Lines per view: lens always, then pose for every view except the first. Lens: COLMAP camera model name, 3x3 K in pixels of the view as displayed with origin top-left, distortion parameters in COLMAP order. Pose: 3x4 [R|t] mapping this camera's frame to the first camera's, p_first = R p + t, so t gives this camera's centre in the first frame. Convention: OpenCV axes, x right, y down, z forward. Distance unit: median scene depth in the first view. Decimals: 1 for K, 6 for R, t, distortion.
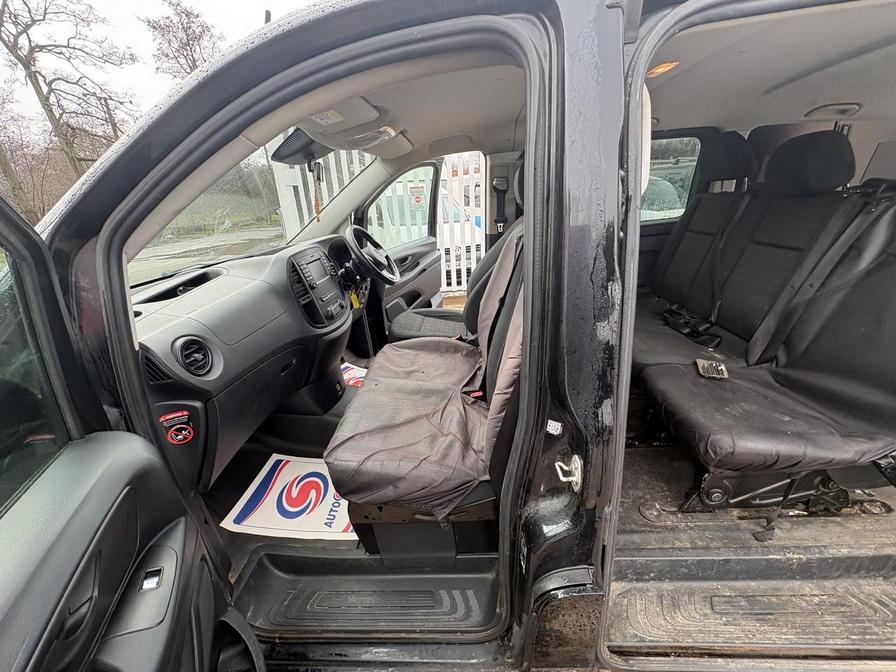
lens RADIAL K [[356.1, 0, 446.7], [0, 356.1, 336.7], [0, 0, 1]] dist [0.000381, -0.000052]
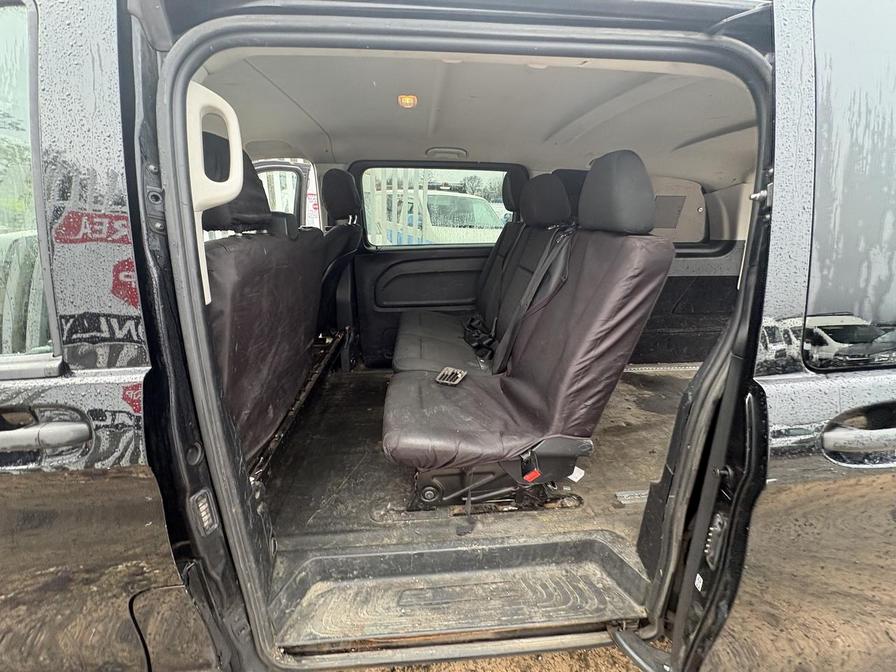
lens RADIAL K [[356.1, 0, 449.0], [0, 356.1, 335.7], [0, 0, 1]] dist [0.000381, -0.000052]
pose [[0.985647, 0.052589, 0.160422, 0.653038], [-0.045052, 0.997719, -0.050265, 0.026645], [-0.162700, 0.042316, 0.985768, -0.086943]]
